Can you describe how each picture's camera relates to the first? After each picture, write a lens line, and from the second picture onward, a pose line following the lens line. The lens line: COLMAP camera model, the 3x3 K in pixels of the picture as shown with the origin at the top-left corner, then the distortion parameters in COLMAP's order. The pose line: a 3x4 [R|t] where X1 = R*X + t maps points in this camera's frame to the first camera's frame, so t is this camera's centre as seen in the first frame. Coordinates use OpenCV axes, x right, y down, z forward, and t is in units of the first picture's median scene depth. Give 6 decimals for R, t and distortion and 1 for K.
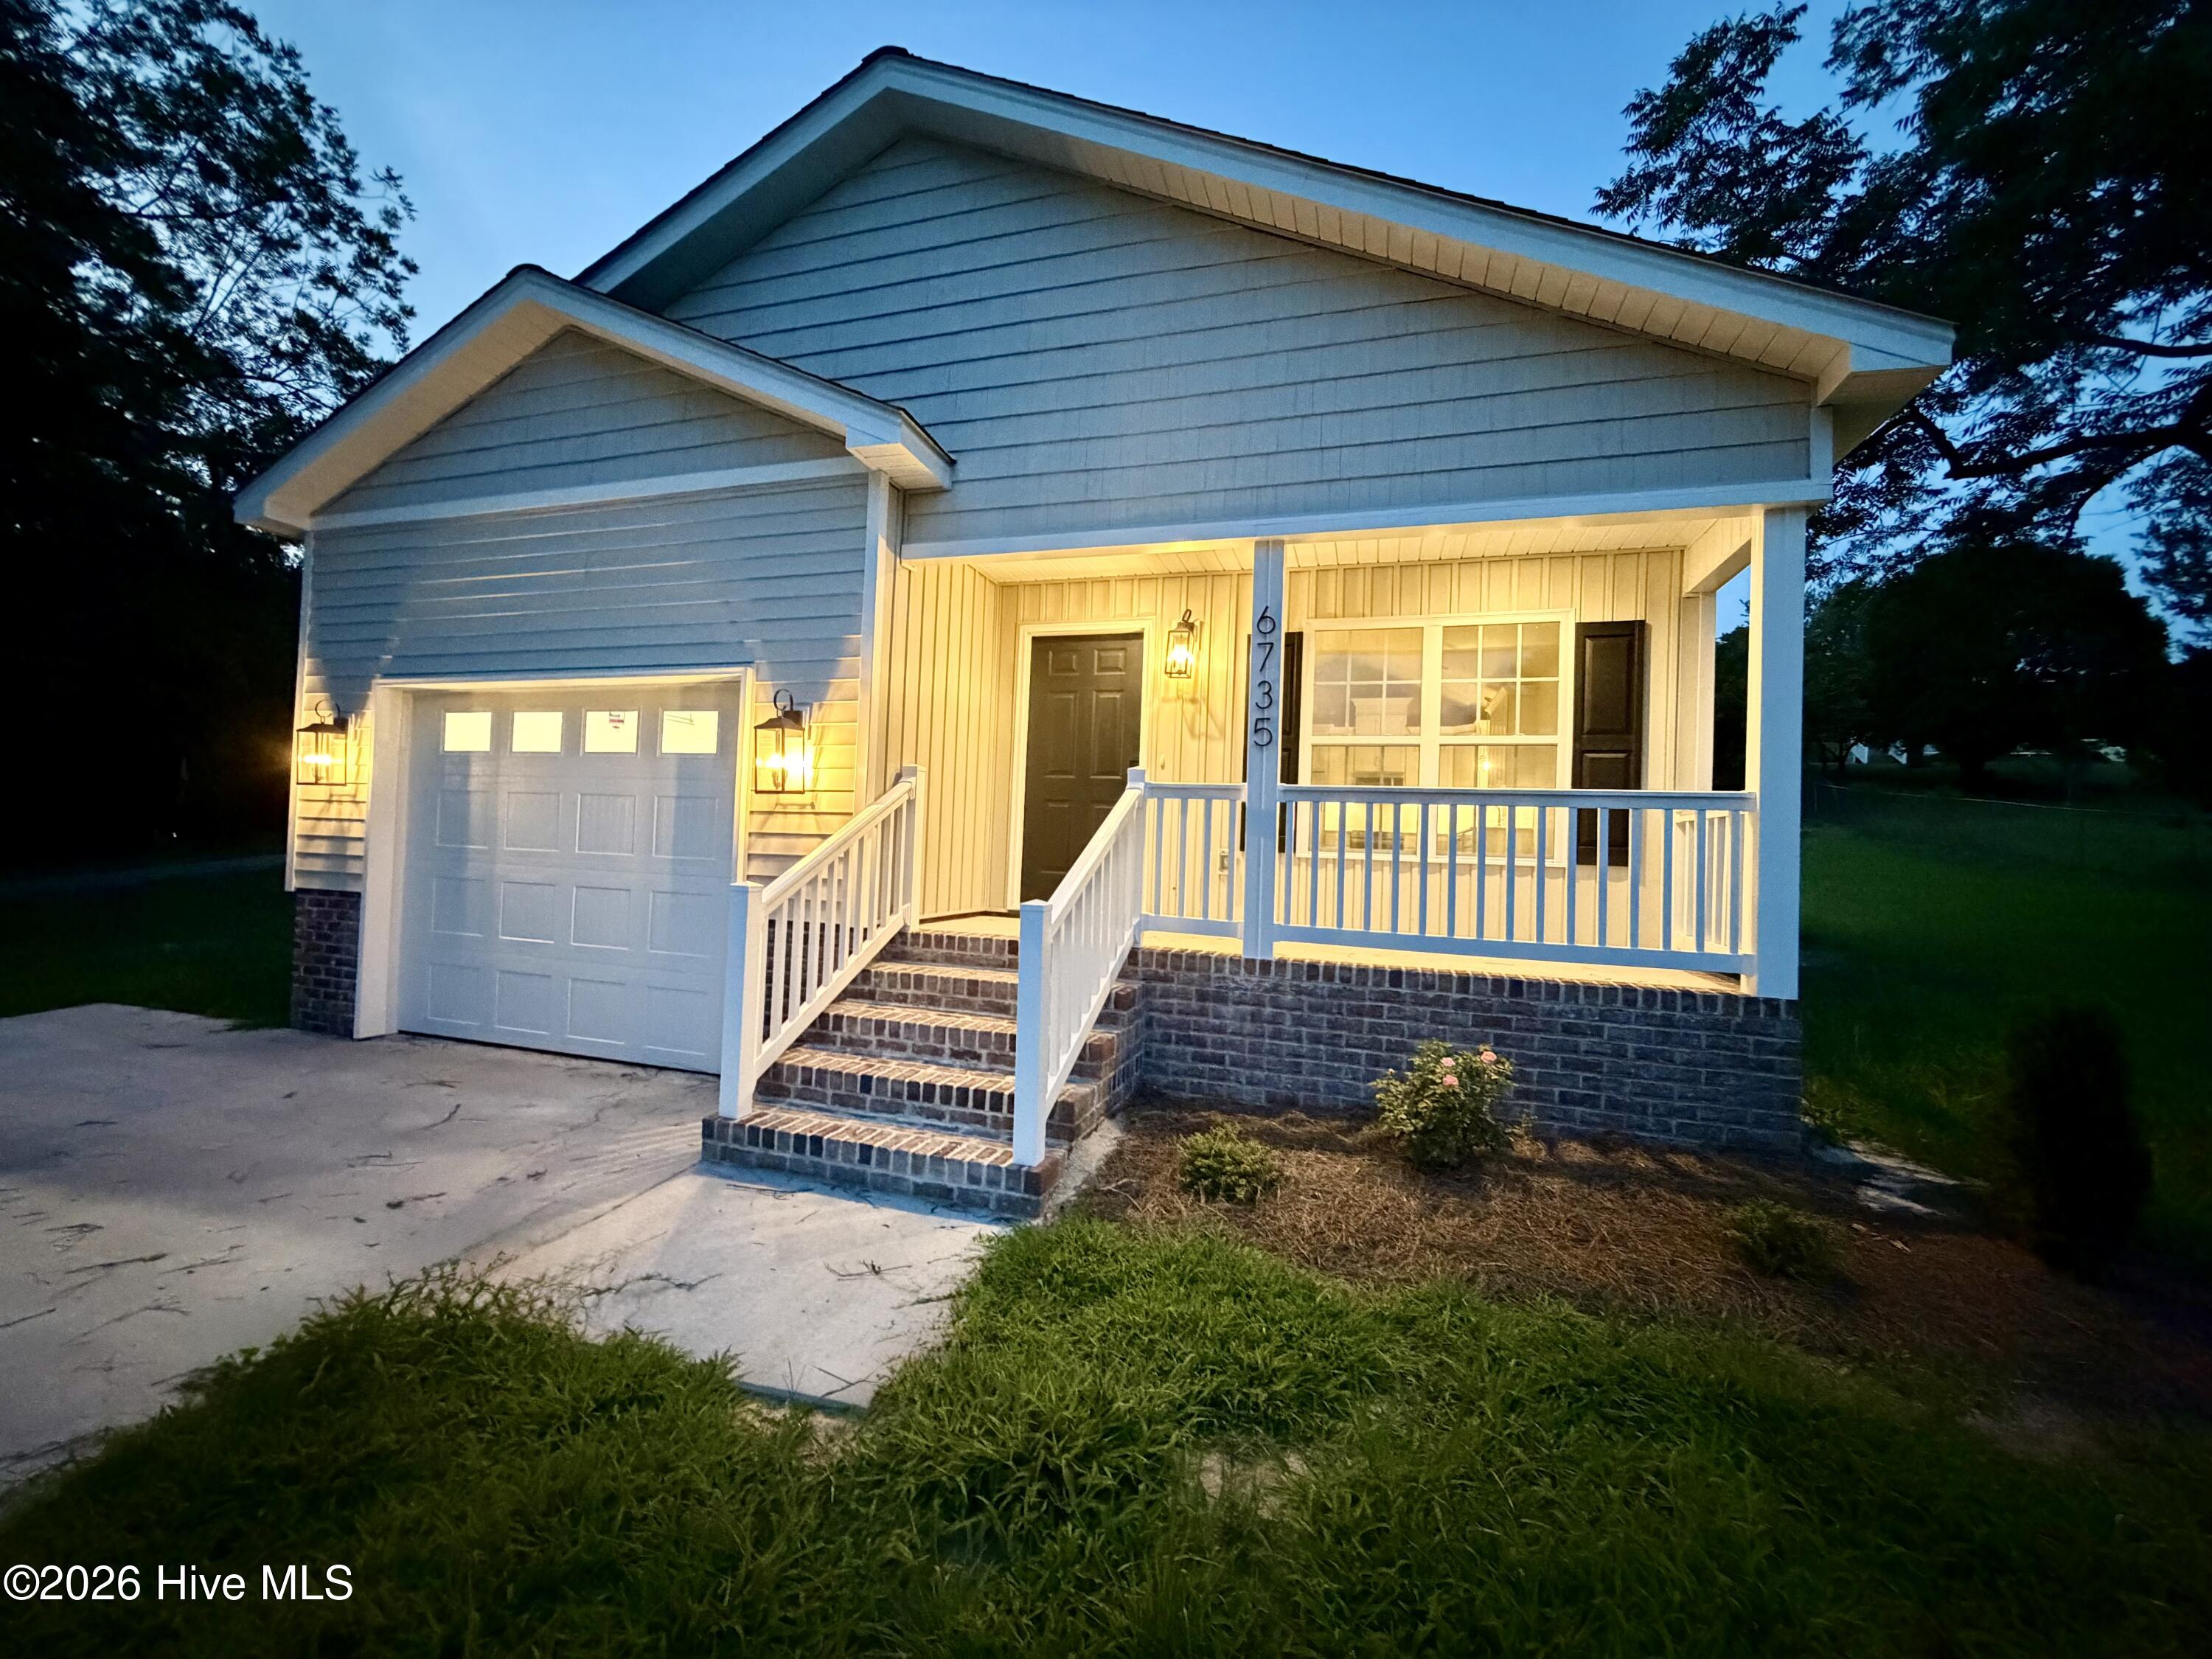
lens RADIAL K [[883.8, 0, 1097.2], [0, 883.8, 828.5], [0, 0, 1]] dist [-0.001180, 0.000295]
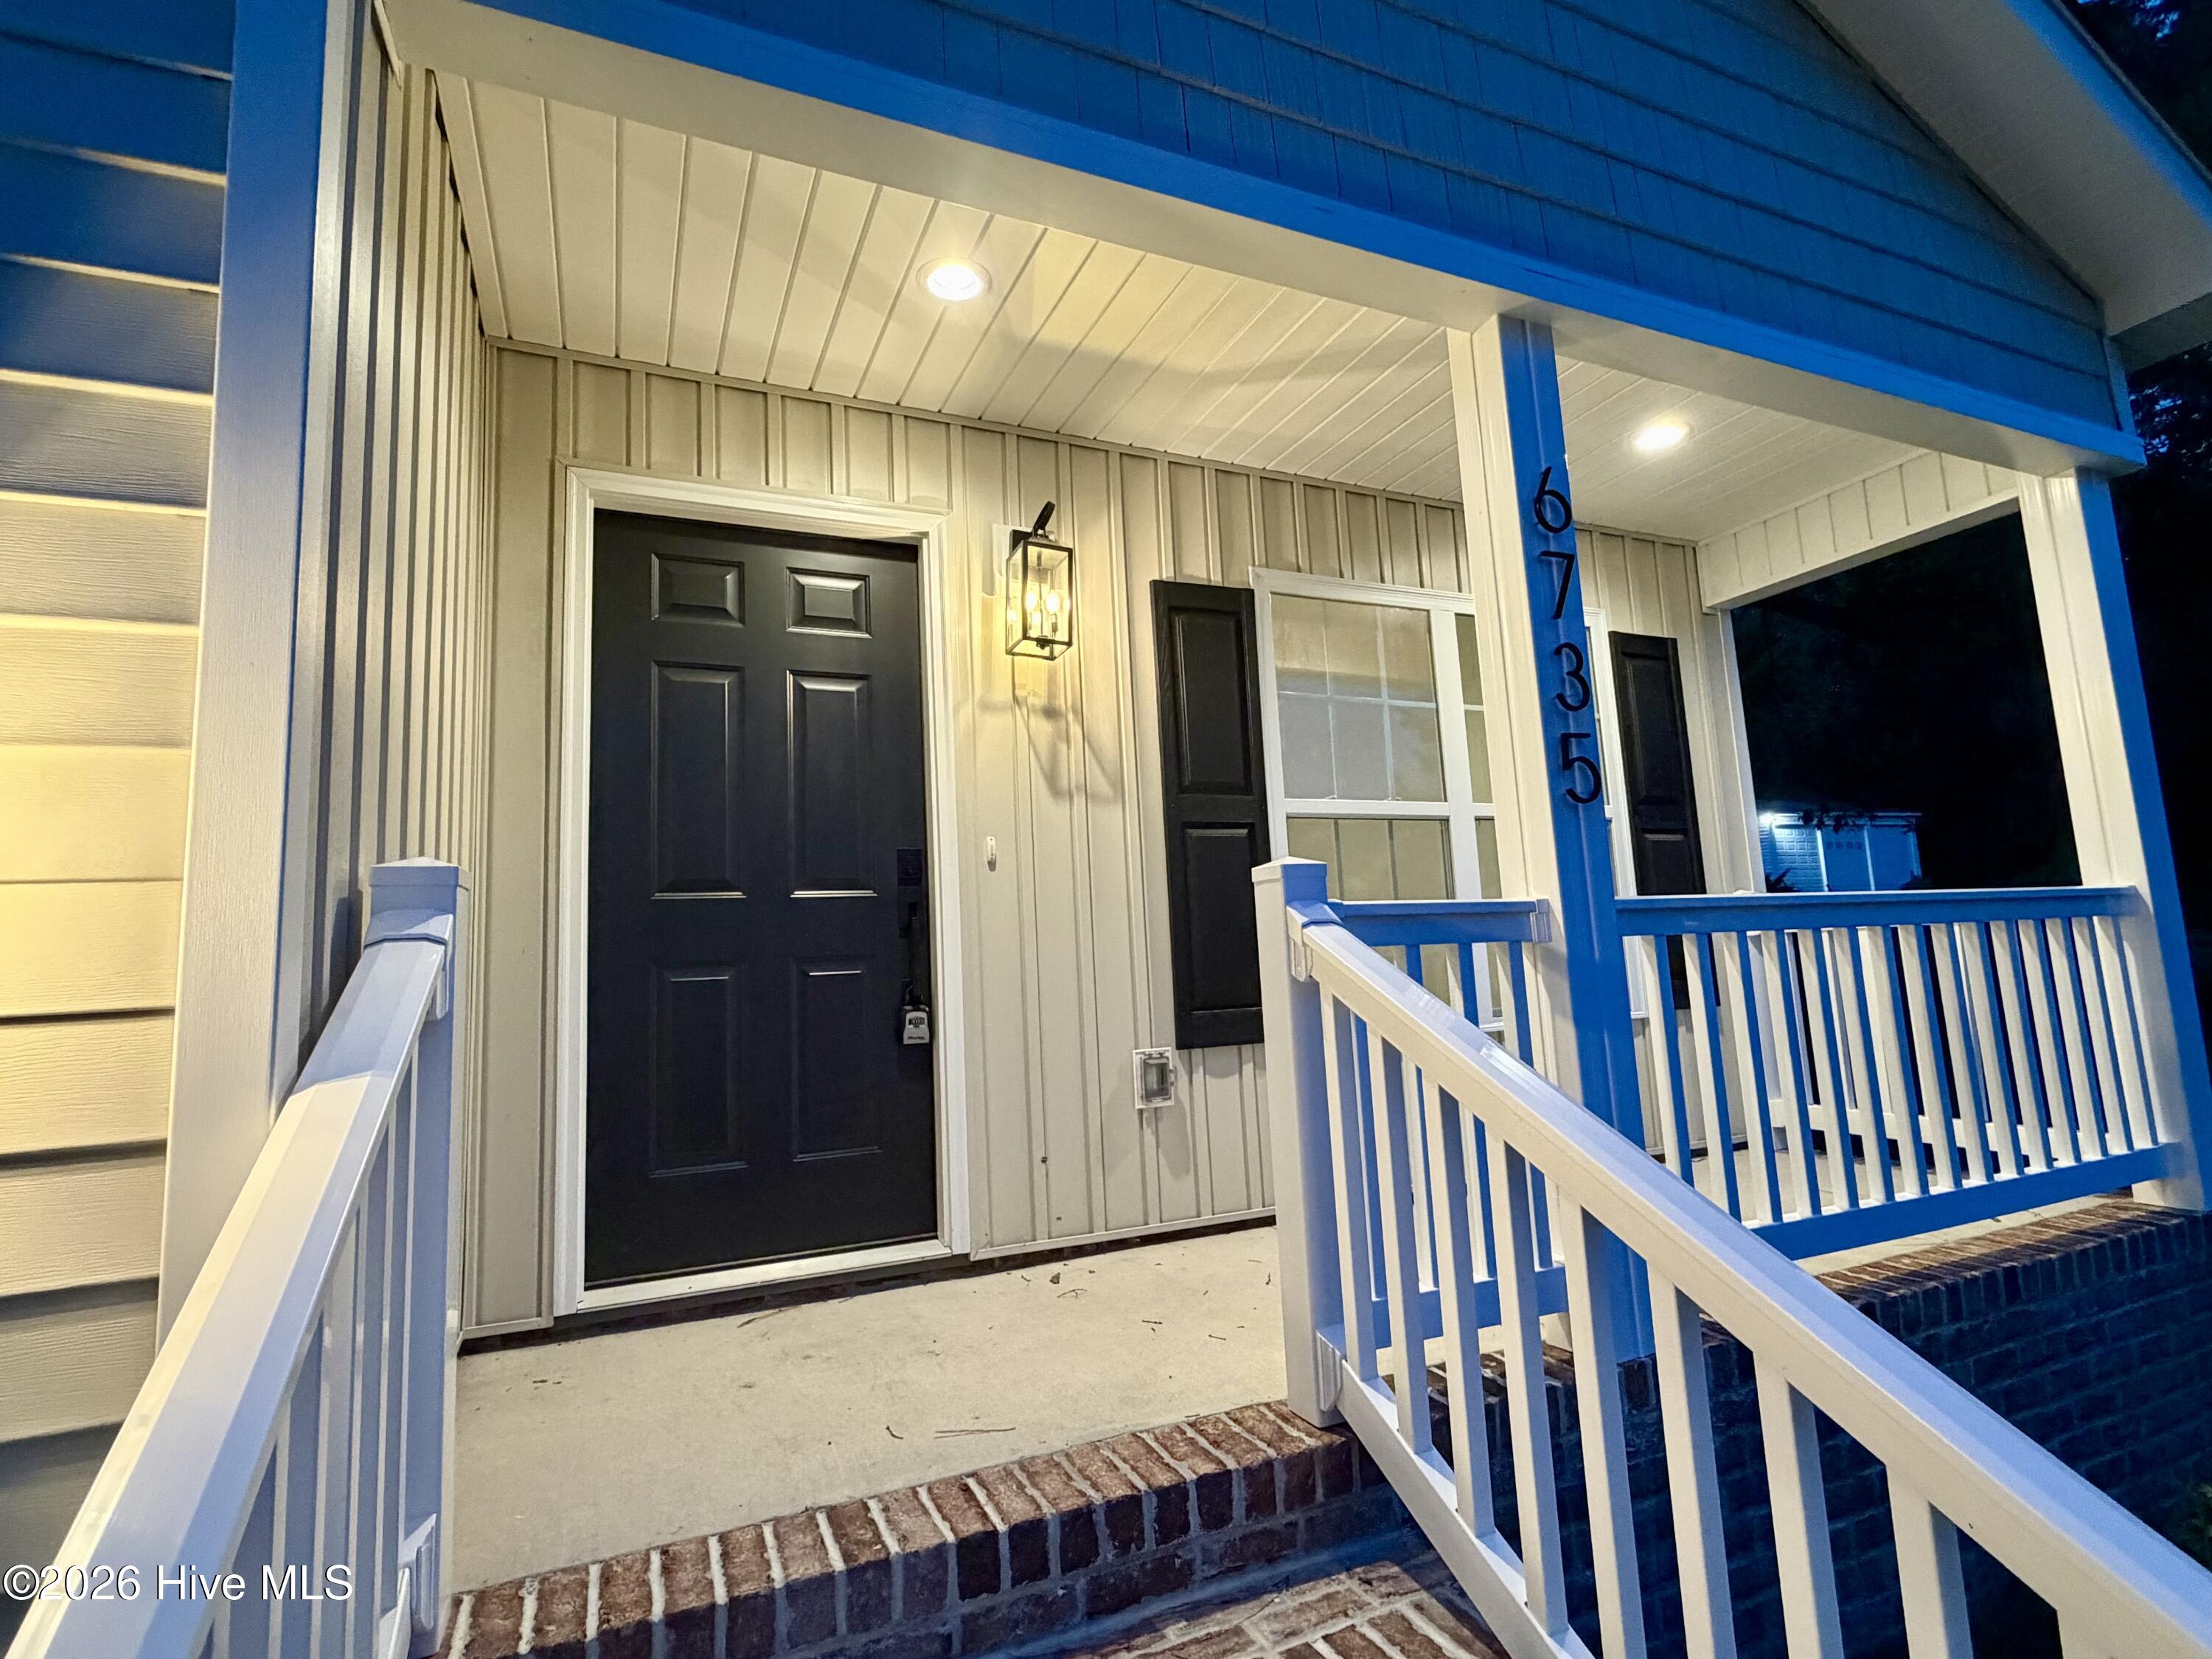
lens RADIAL K [[1094.8, 0, 1106.0], [0, 1094.8, 829.5], [0, 0, 1]] dist [-0.001654, -0.002296]
pose [[0.746699, 0.013354, 0.665028, -0.317860], [0.060312, 0.994321, -0.087686, -0.052853], [-0.662422, 0.105584, 0.741653, 0.814805]]
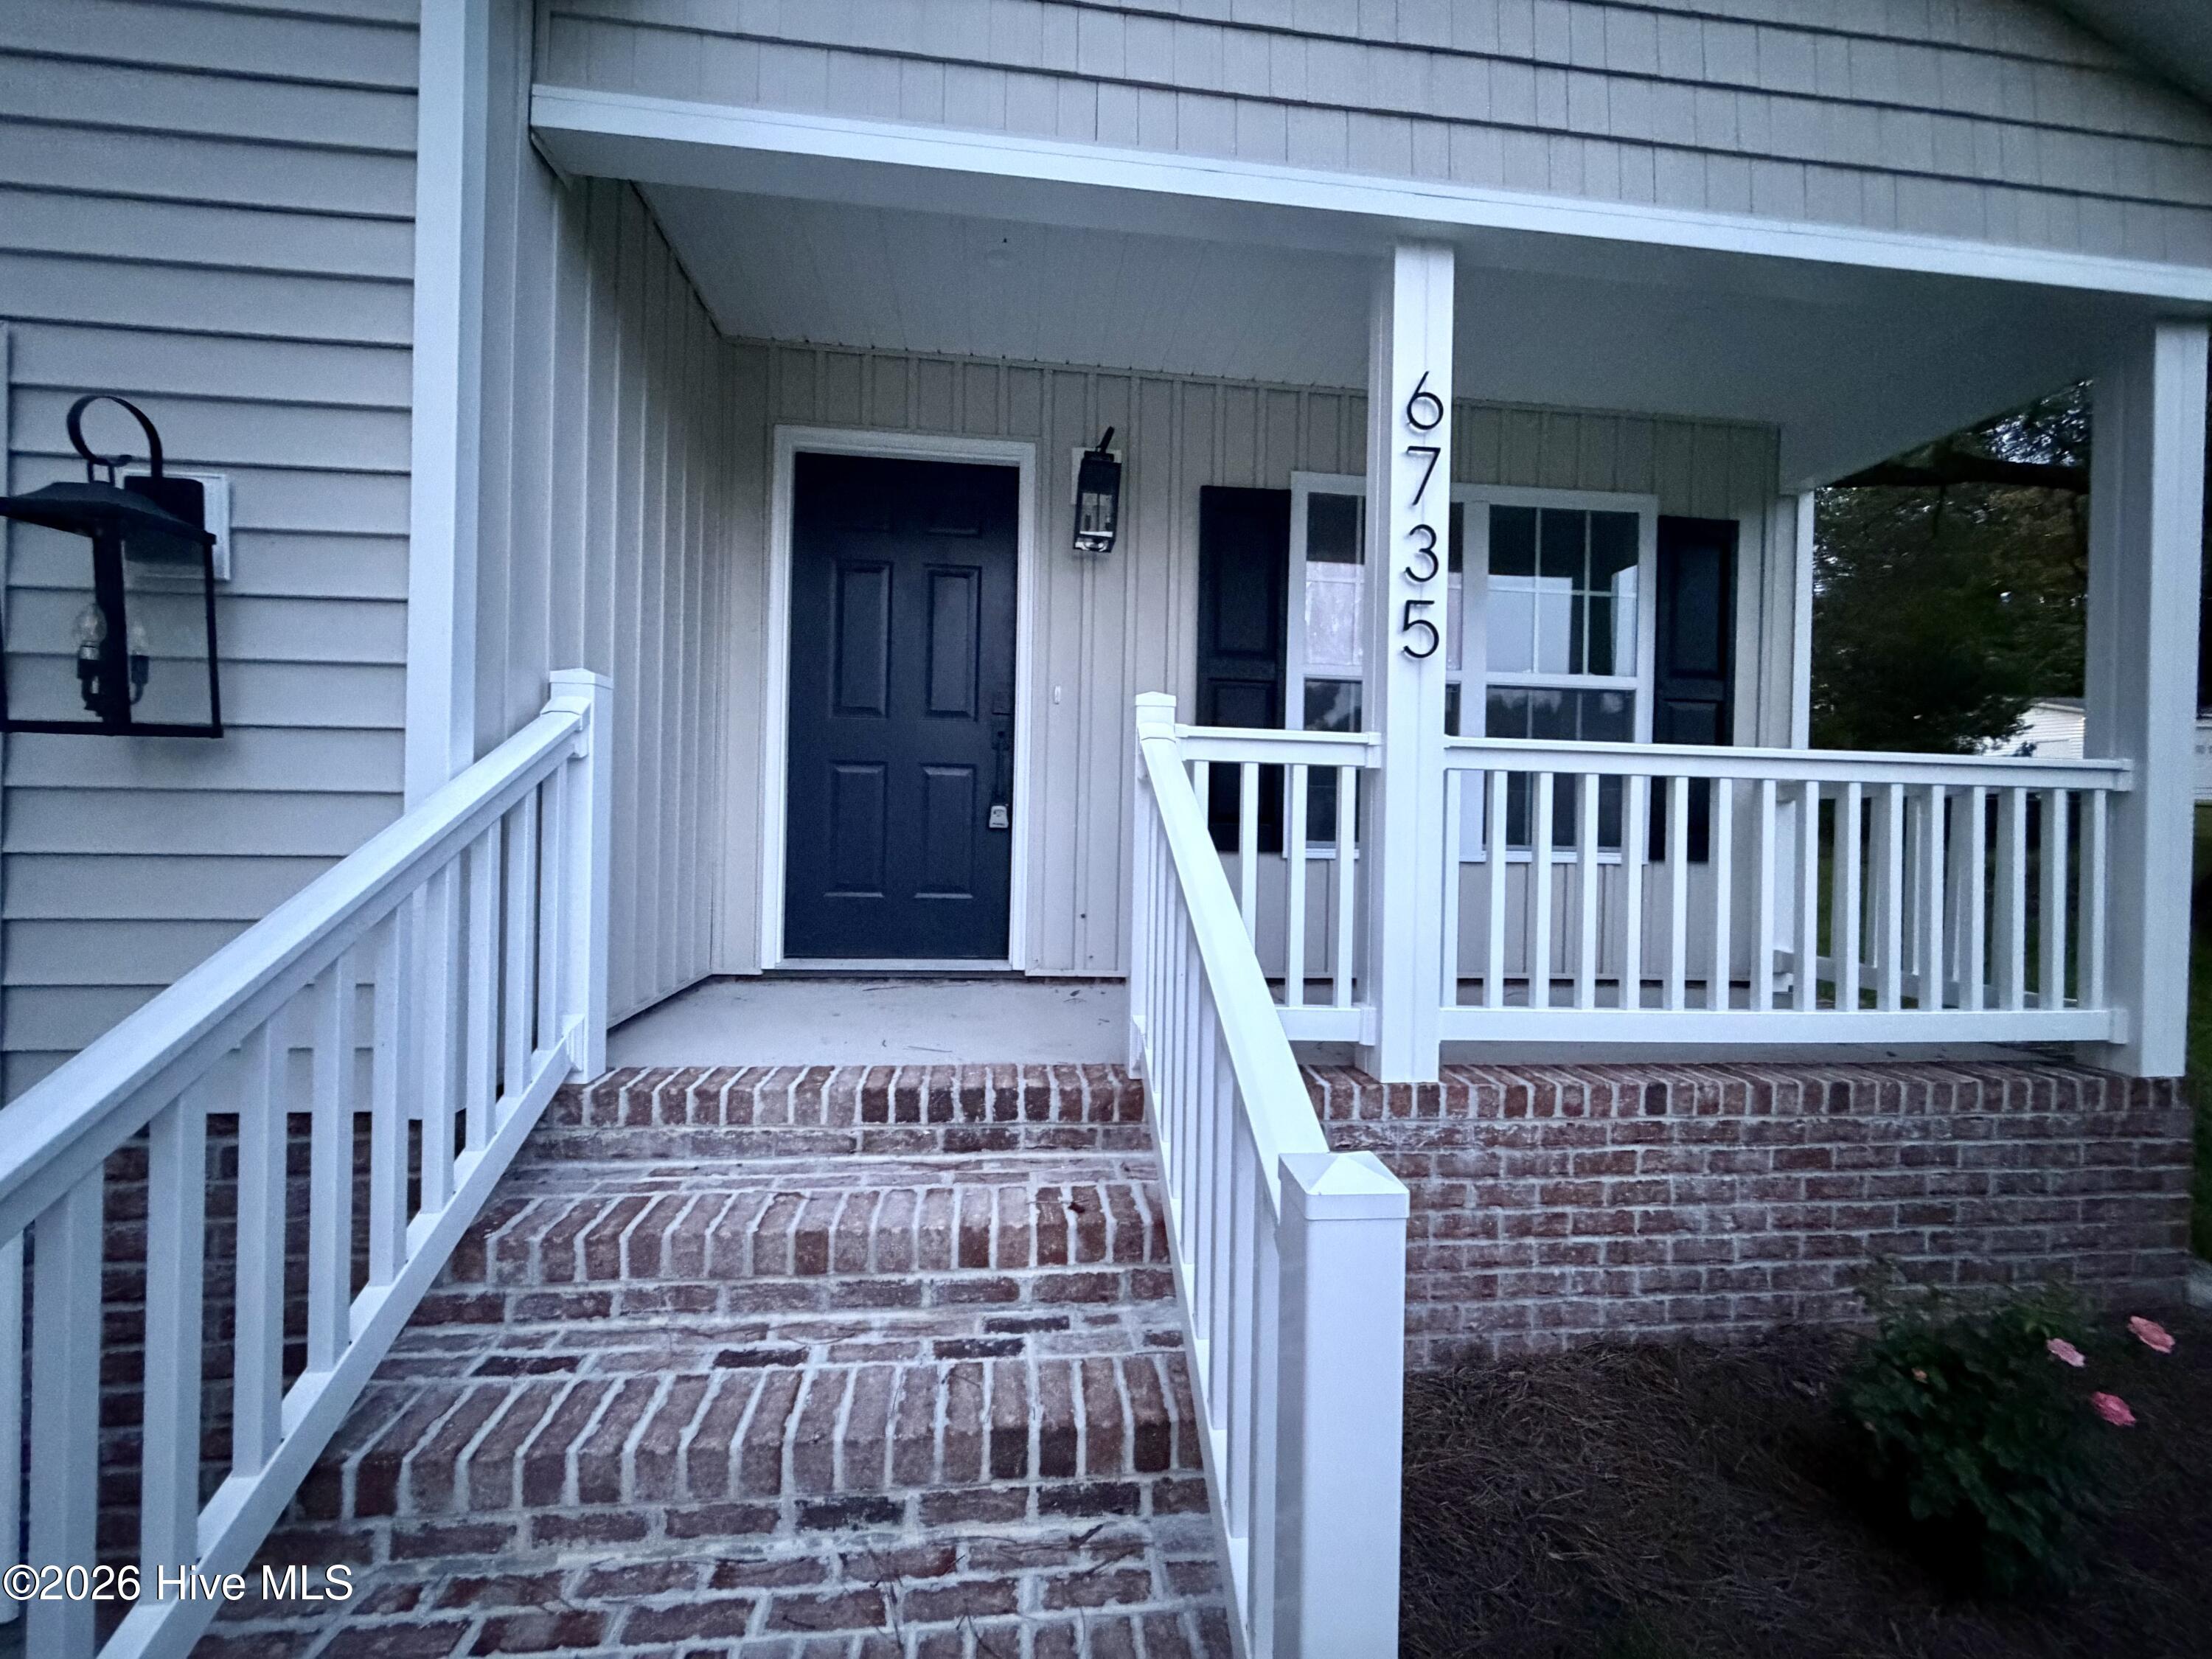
lens RADIAL K [[883.8, 0, 1097.2], [0, 883.8, 828.5], [0, 0, 1]] dist [-0.001180, 0.000295]
pose [[0.914787, -0.020715, 0.403404, -0.188875], [0.003857, 0.999087, 0.042559, -0.019748], [-0.403917, -0.037376, 0.914032, 0.645457]]
